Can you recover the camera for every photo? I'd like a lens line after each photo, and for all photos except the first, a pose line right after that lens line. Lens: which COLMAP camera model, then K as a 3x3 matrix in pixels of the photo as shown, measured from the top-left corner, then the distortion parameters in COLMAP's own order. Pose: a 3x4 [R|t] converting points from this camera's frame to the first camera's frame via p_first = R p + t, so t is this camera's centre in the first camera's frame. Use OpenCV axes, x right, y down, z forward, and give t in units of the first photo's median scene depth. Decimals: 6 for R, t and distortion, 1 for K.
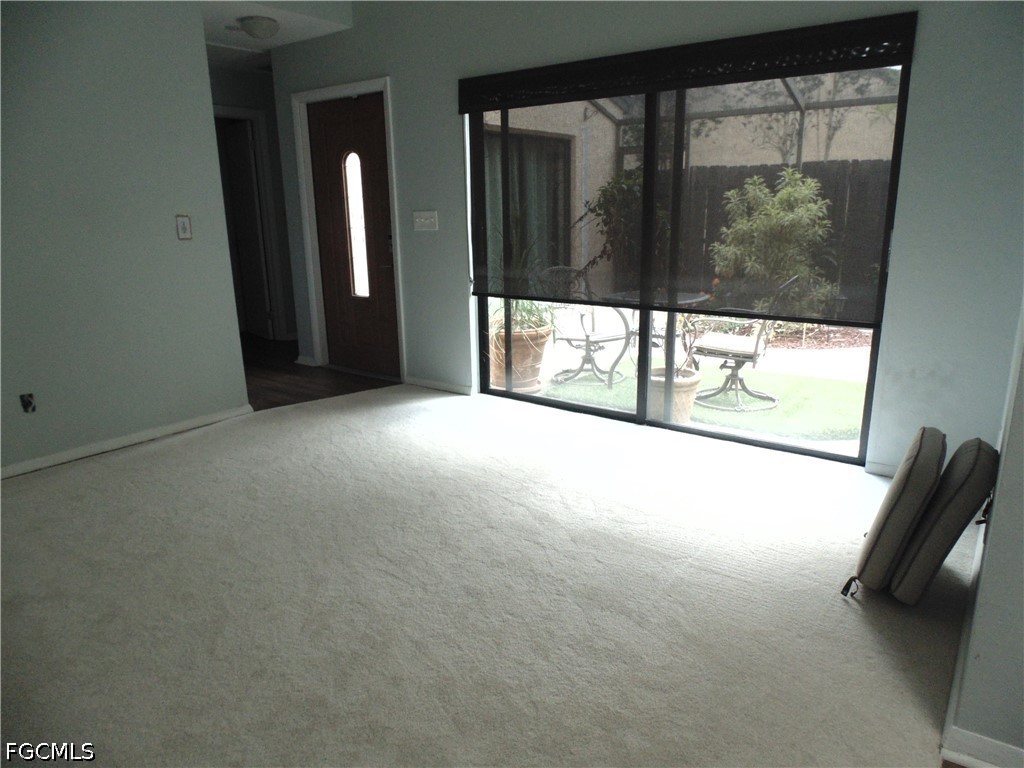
lens RADIAL K [[683.7, 0, 514.8], [0, 683.7, 385.8], [0, 0, 1]] dist [-0.014825, -0.001258]
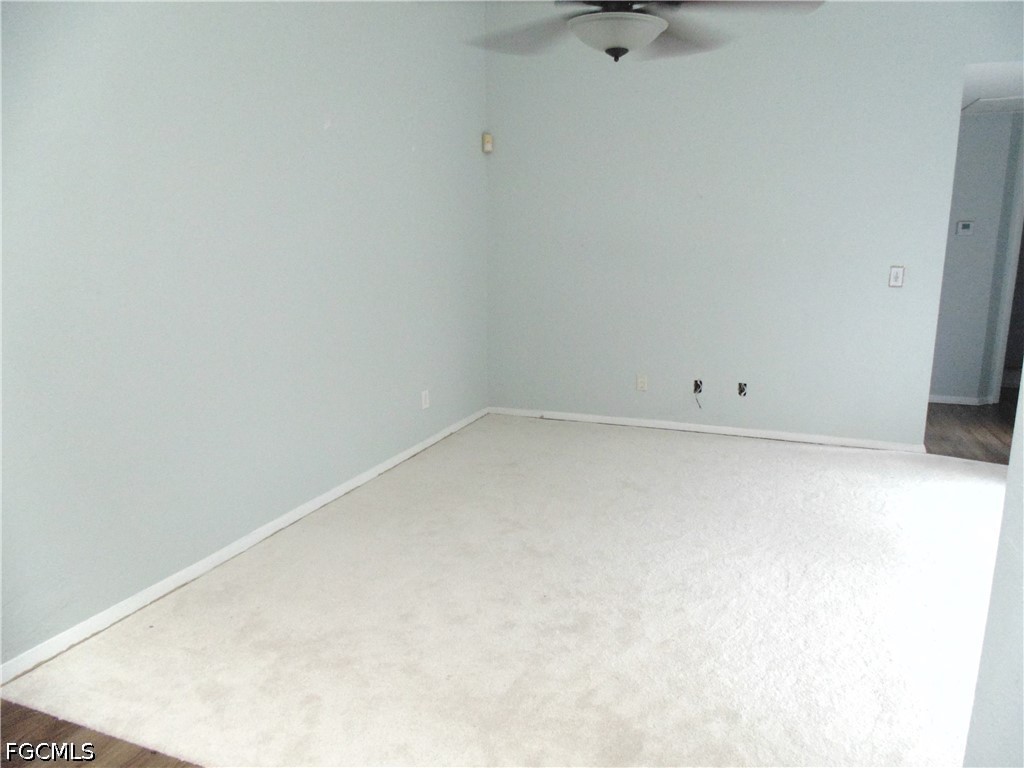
lens RADIAL K [[683.7, 0, 514.8], [0, 683.7, 385.8], [0, 0, 1]] dist [-0.014825, -0.001258]
pose [[0.267869, 0.203130, -0.941798, 0.495572], [-0.247594, 0.959205, 0.136464, -0.056987], [0.931098, 0.196629, 0.307235, 0.090209]]
